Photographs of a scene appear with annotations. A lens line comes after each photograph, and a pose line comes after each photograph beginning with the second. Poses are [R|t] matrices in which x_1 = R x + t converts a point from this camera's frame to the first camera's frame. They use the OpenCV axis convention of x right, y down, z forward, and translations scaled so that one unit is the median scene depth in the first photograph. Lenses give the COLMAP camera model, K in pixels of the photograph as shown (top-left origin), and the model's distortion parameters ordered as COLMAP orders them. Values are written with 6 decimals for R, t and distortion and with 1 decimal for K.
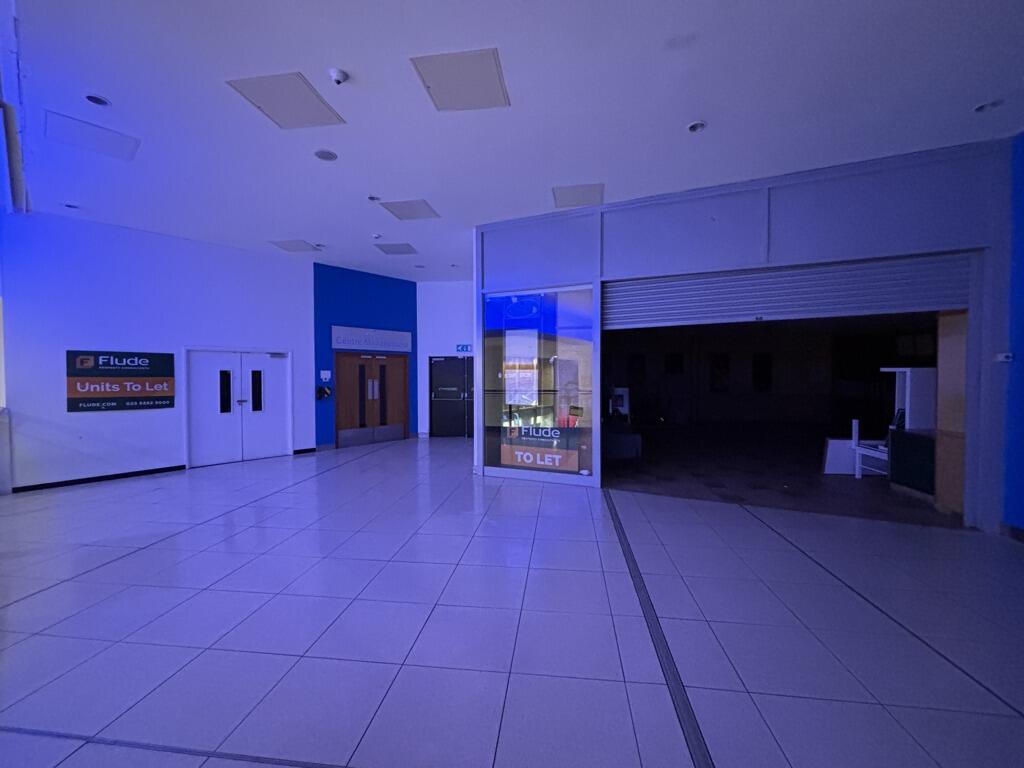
lens RADIAL K [[413.5, 0, 505.0], [0, 413.5, 384.9], [0, 0, 1]] dist [0.008050, -0.001177]
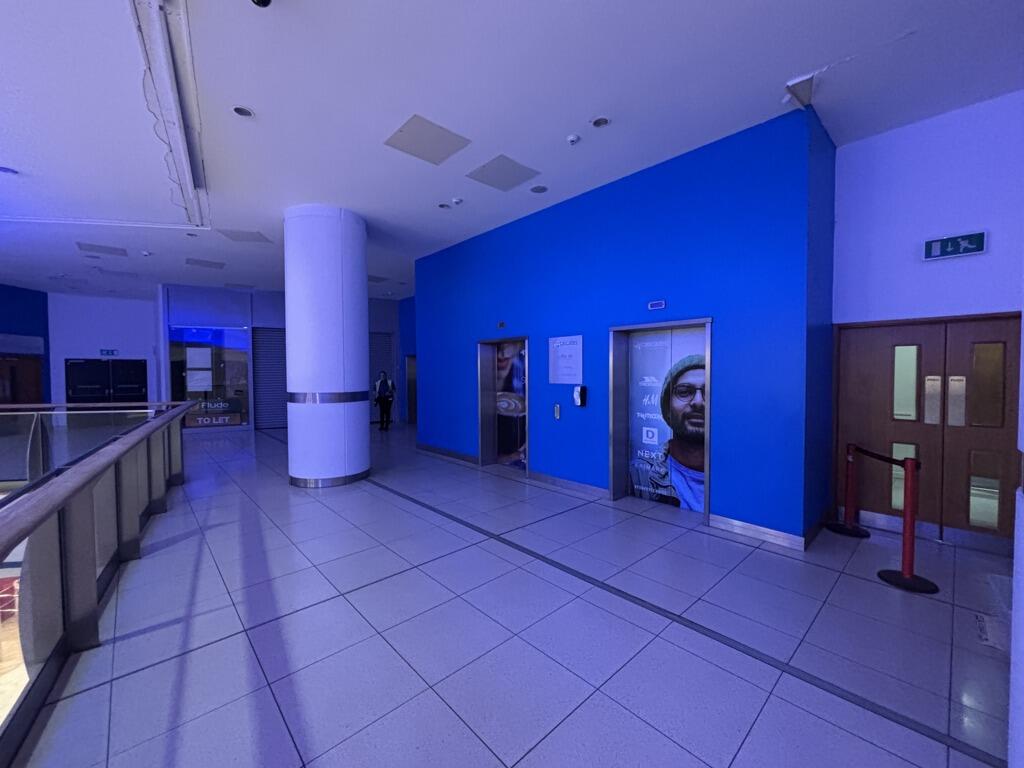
lens RADIAL K [[413.5, 0, 505.3], [0, 413.5, 386.0], [0, 0, 1]] dist [0.008050, -0.001177]
pose [[0.639618, -0.034316, 0.767927, -0.311854], [0.028473, 0.999375, 0.020943, 0.018256], [-0.768165, 0.008470, 0.640195, -0.718589]]
